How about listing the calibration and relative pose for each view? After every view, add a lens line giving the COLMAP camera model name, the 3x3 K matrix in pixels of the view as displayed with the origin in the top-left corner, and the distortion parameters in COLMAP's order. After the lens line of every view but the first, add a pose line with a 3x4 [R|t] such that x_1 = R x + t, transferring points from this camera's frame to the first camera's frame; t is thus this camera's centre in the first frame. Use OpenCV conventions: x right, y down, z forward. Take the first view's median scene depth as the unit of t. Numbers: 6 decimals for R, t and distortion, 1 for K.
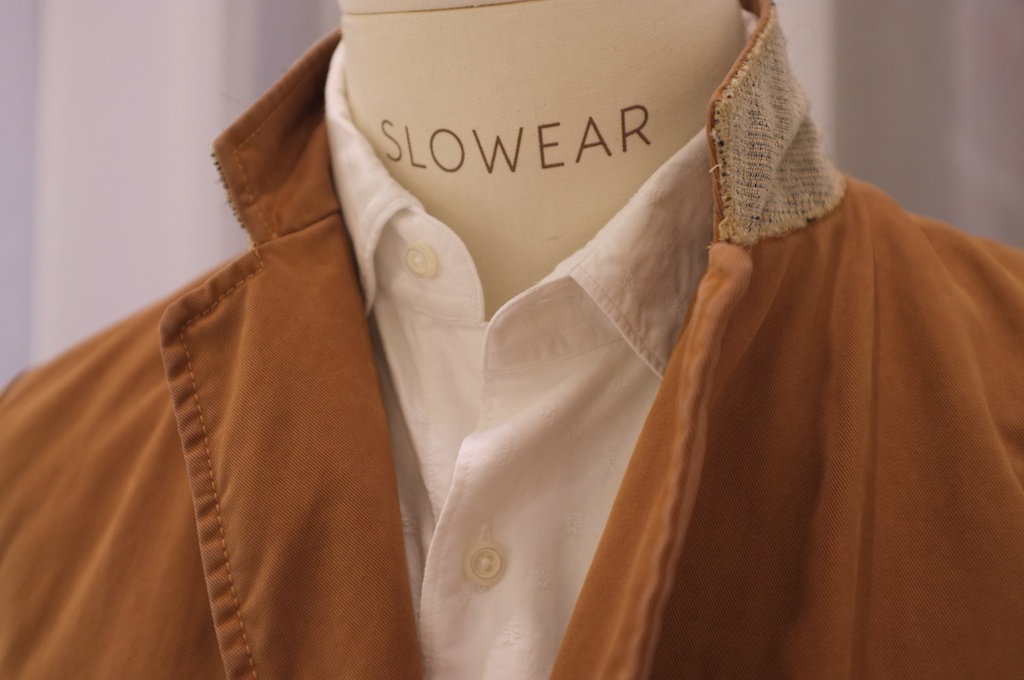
lens RADIAL K [[1074.3, 0, 513.6], [0, 1074.3, 341.6], [0, 0, 1]] dist [-0.030634, 0.000000]
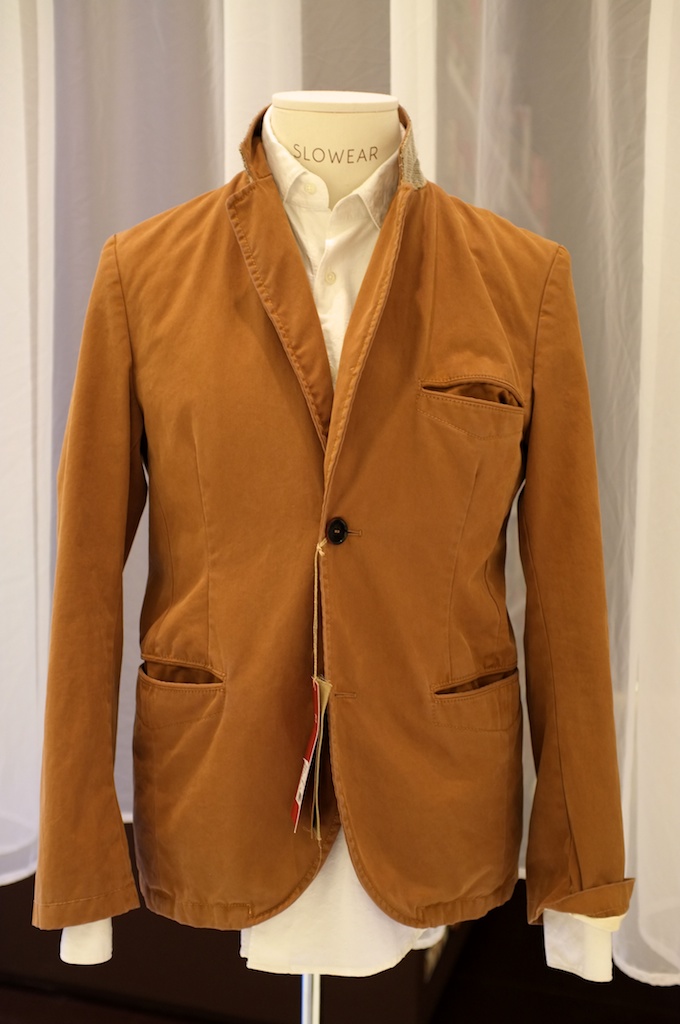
lens RADIAL K [[1074.3, 0, 339.6], [0, 1074.3, 510.8], [0, 0, 1]] dist [-0.030634, 0.000000]
pose [[0.954928, 0.002157, 0.296829, -0.996720], [-0.023334, 0.997425, 0.067817, 0.704338], [-0.295918, -0.071687, 0.952520, -2.289936]]
